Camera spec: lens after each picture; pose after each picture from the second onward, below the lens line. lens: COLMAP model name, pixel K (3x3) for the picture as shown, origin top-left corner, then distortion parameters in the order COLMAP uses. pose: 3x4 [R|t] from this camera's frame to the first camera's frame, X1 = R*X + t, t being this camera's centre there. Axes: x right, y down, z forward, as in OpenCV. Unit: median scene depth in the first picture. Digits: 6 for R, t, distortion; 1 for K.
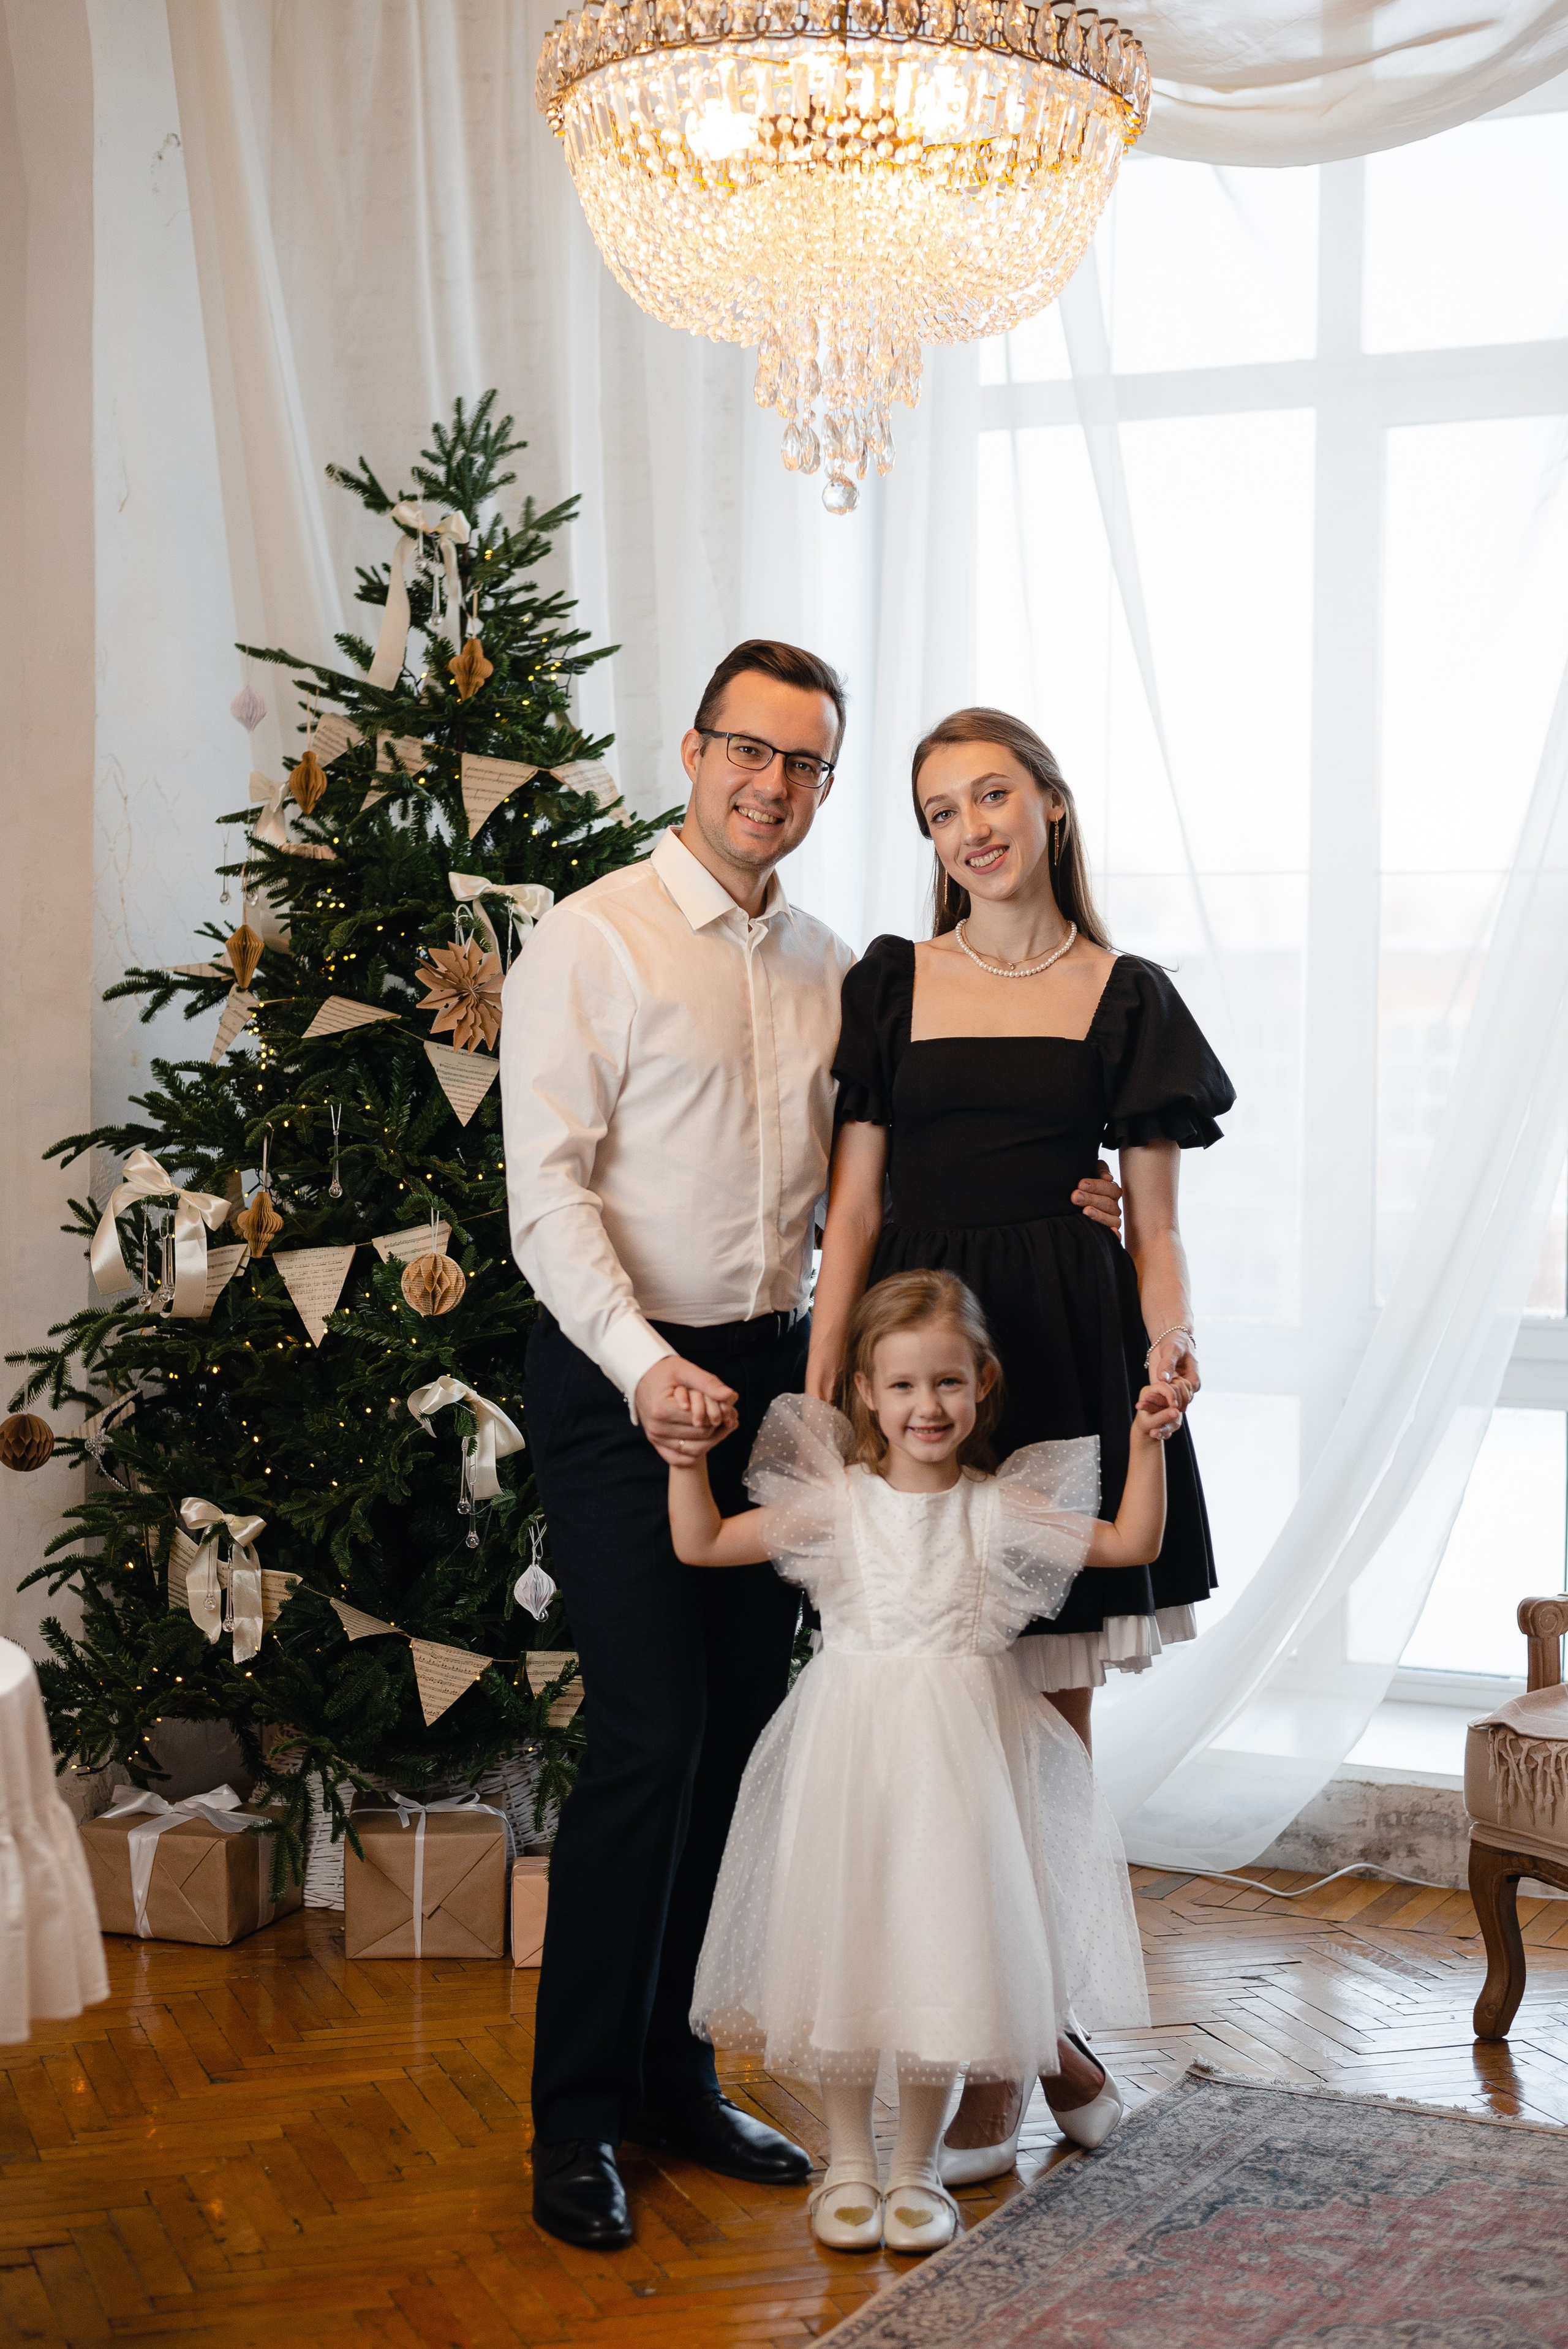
lens RADIAL K [[3551.3, 0, 787.1], [0, 3551.3, 1165.3], [0, 0, 1]] dist [-0.000403, -0.022591]
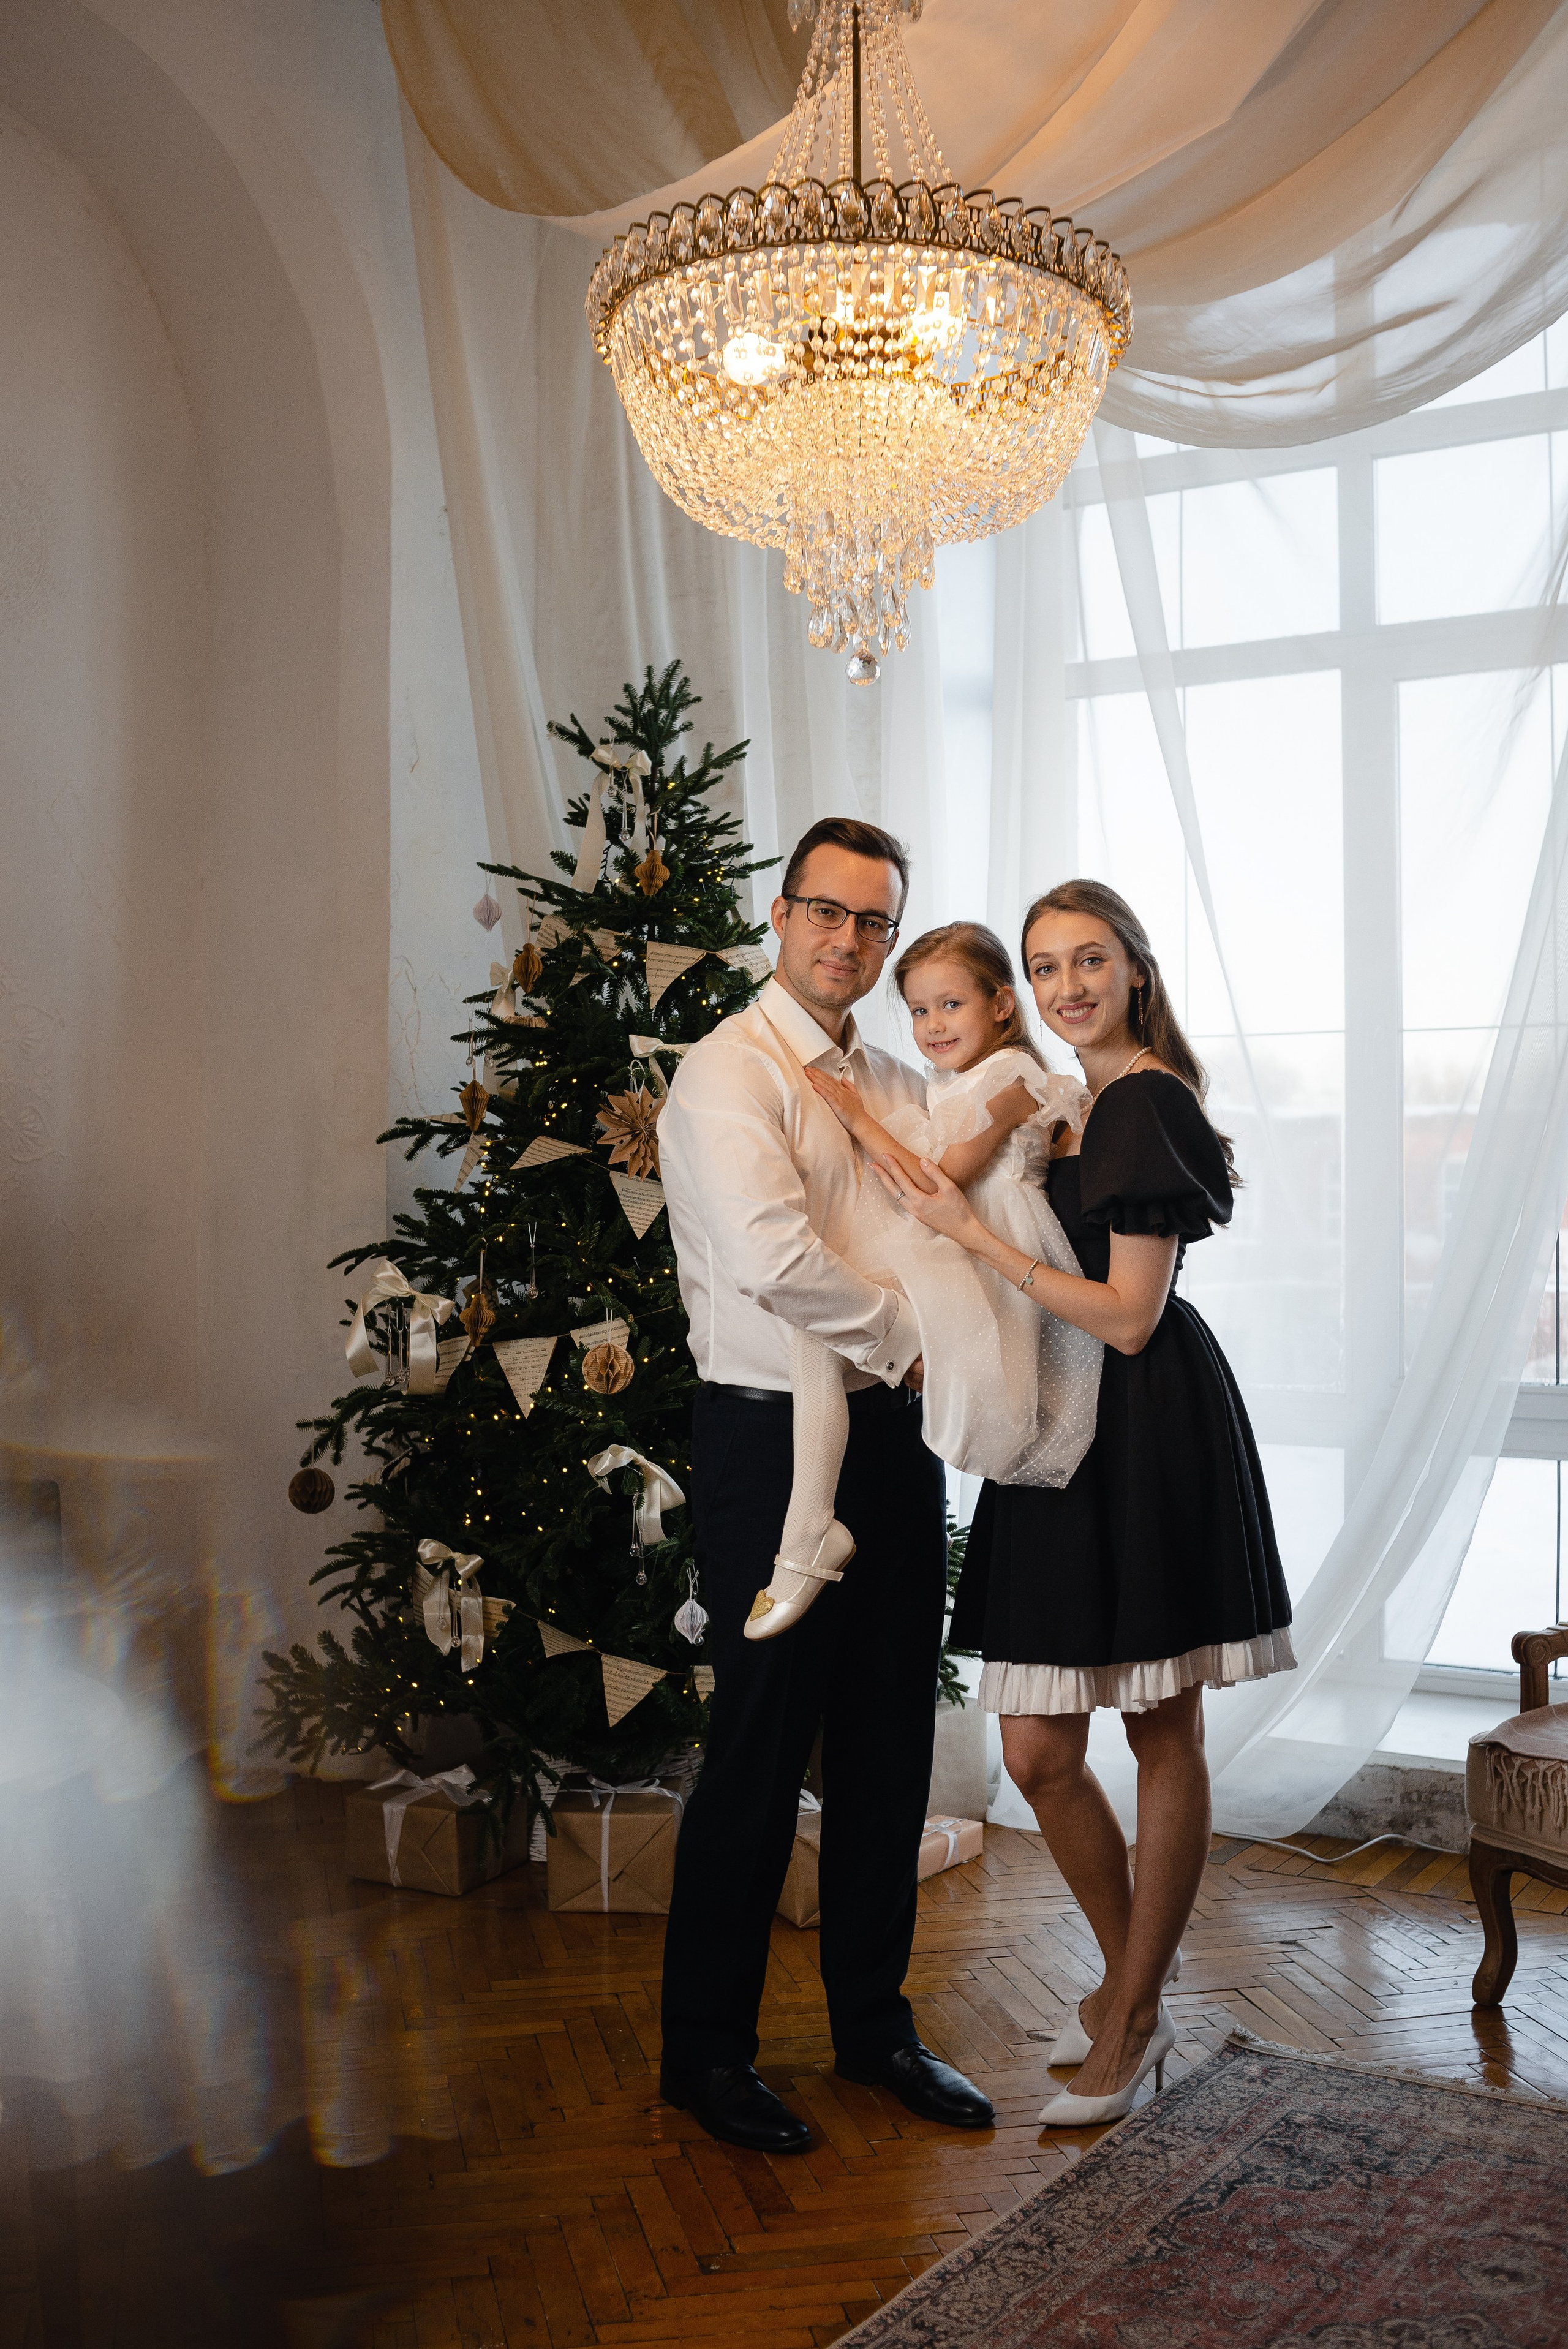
lens RADIAL K [[2325.5, 0, 777.2], [0, 2325.5, 1178.7], [0, 0, 1]] dist [-0.141206, 0.041744]
pose [[0.993080, -0.013121, -0.116706, 0.049777], [0.008646, 0.999211, -0.038764, -0.000258], [0.117122, 0.037487, 0.992410, 0.201562]]
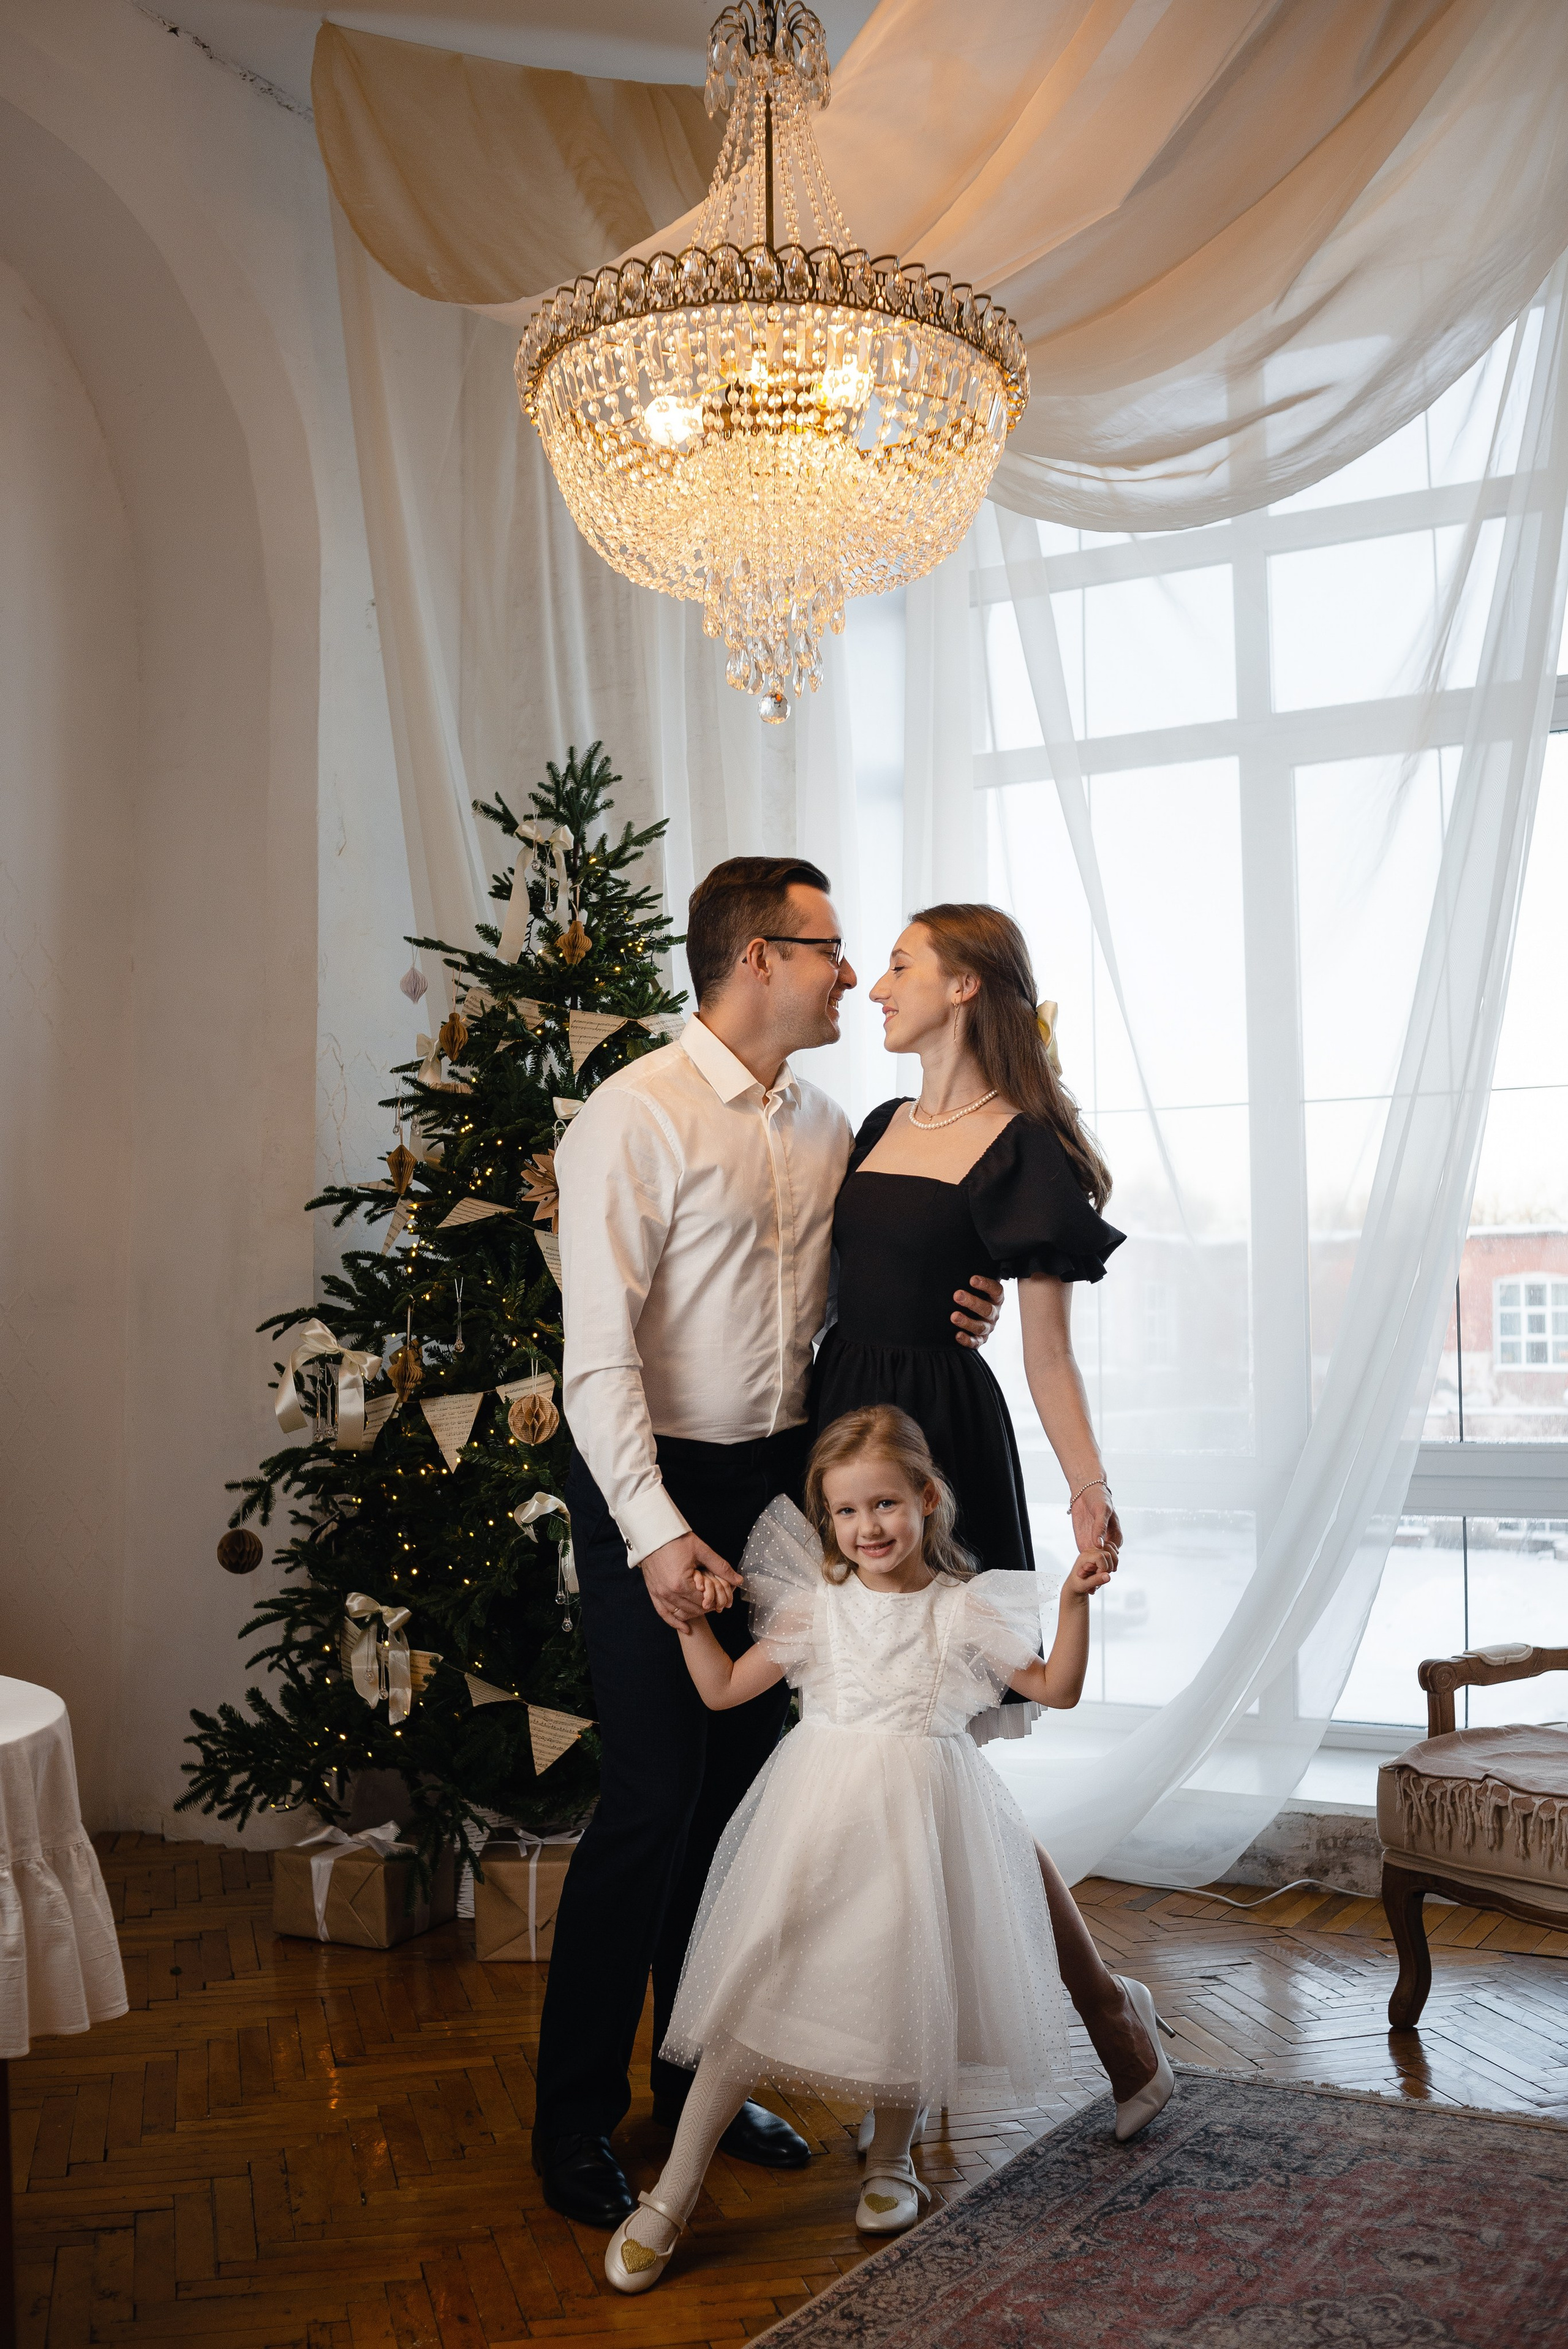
lens RADIAL K [[2325.5, 0, 777.2], [0, 2325.5, 1178.7], [0, 0, 1]] dist [-0.141206, 0.041744]
pose [[0.996426, -0.025296, -0.080597, 0.051017], [0.017487, 0.995212, -0.096166, 0.027901], [0.082644, 0.094413, 0.992097, 0.181724]]
